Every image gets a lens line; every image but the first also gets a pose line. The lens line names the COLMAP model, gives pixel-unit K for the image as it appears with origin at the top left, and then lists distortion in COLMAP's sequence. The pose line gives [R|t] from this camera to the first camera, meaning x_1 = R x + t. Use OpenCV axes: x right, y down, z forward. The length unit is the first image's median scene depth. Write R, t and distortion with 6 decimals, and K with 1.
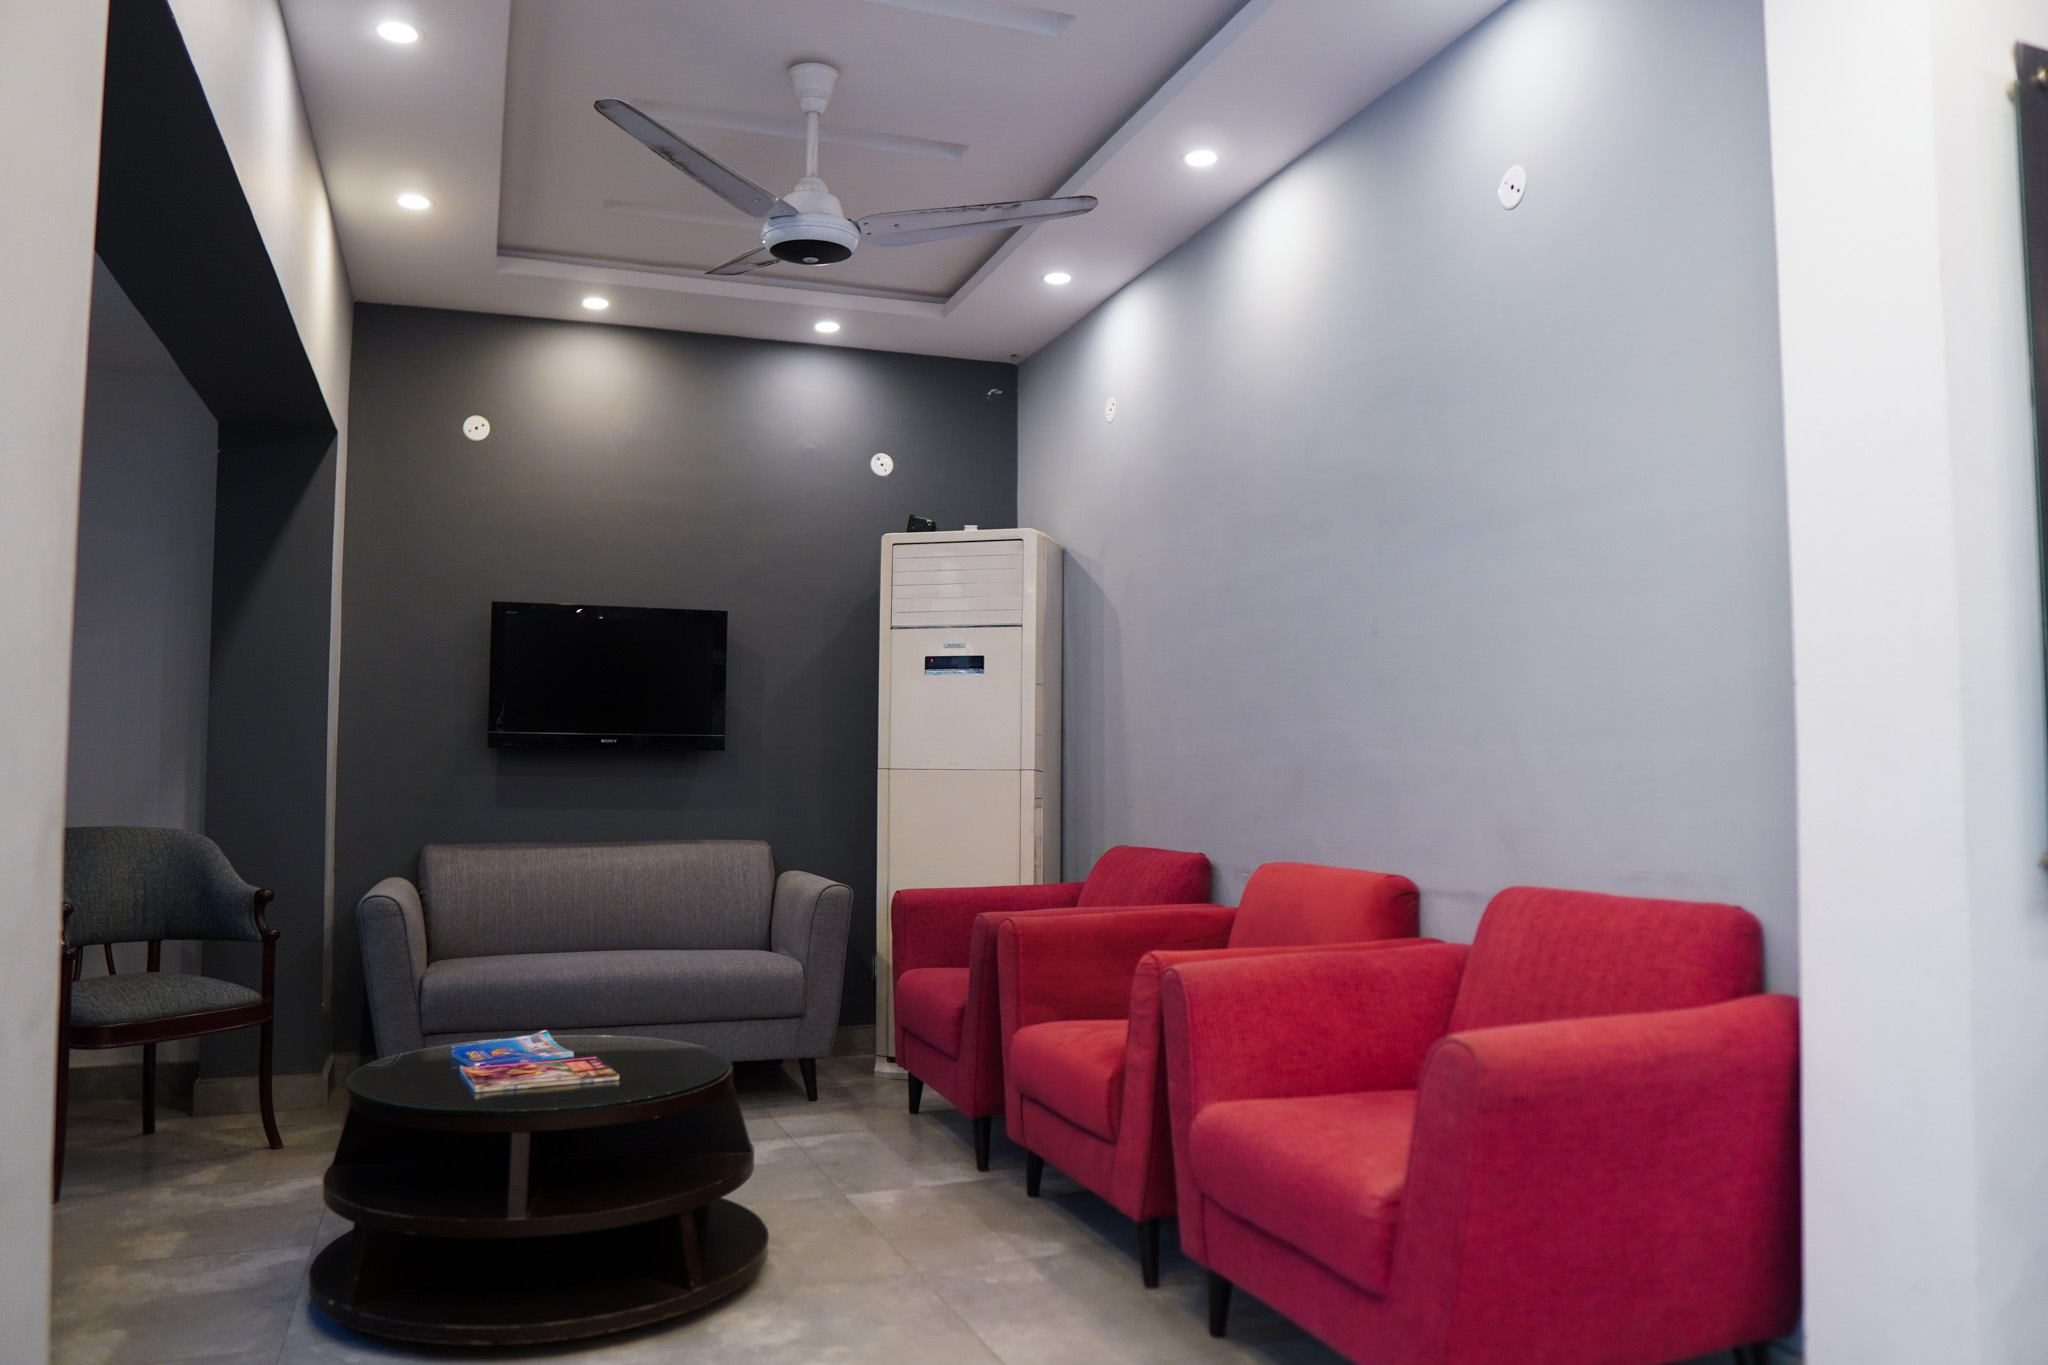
lens RADIAL K [[1482.4, 0, 1024.0], [0, 1482.4, 682.5], [0, 0, 1]] dist [-0.104044, 0.069849]
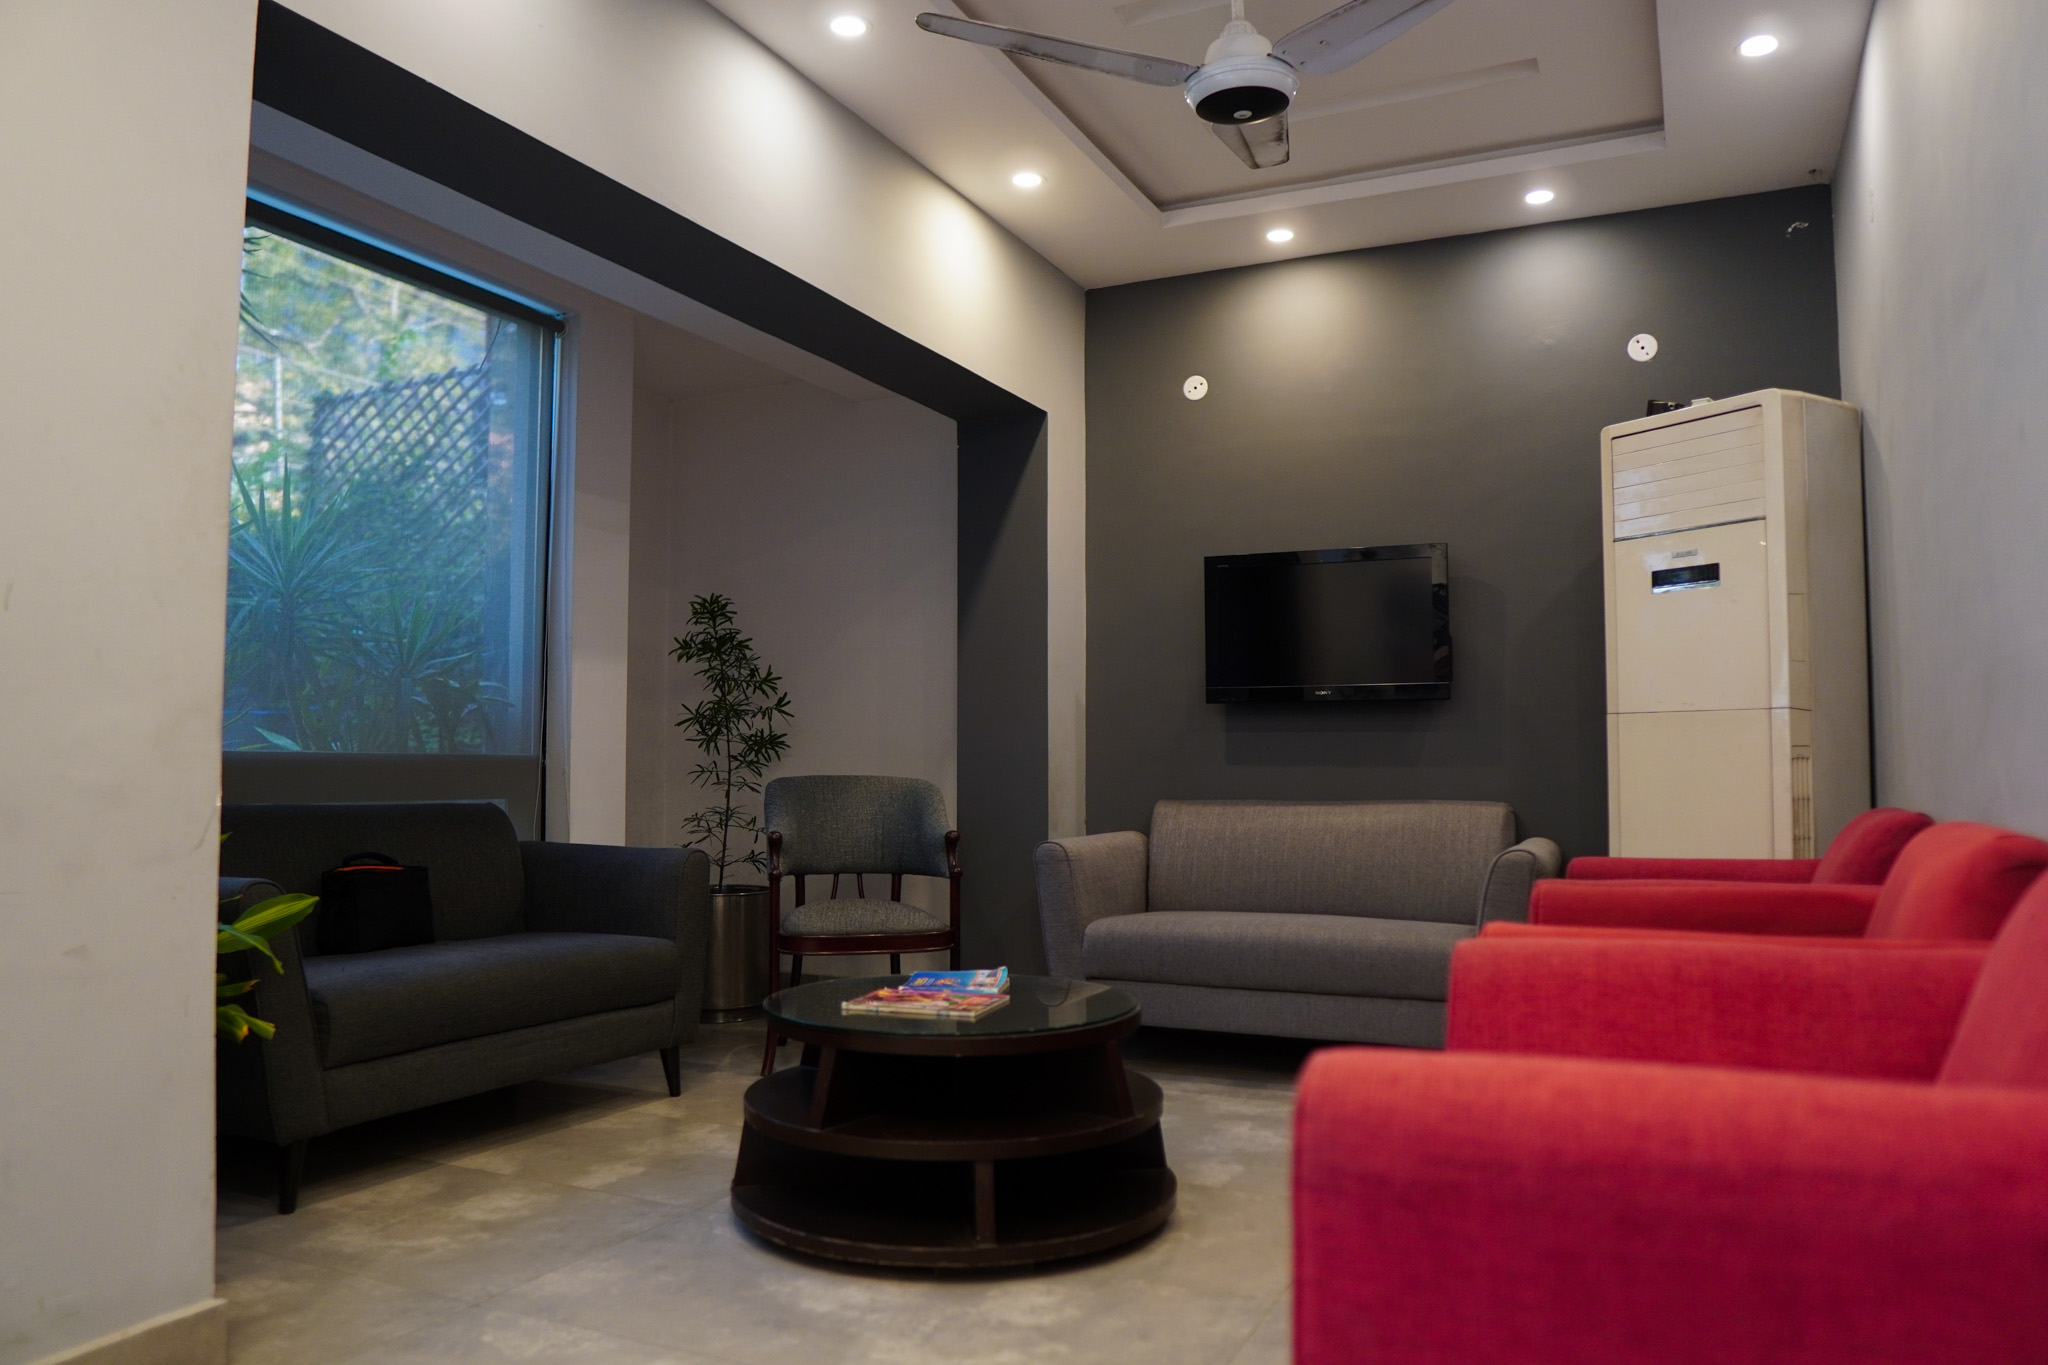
lens RADIAL K [[1465.6, 0, 1020.9], [0, 1465.6, 691.9], [0, 0, 1]] dist [-0.108565, 0.077677]
pose [[0.678852, -0.039832, -0.733194, 0.284698], [0.043642, 0.998951, -0.013862, 0.045777], [0.732977, -0.022588, 0.679878, 0.234656]]
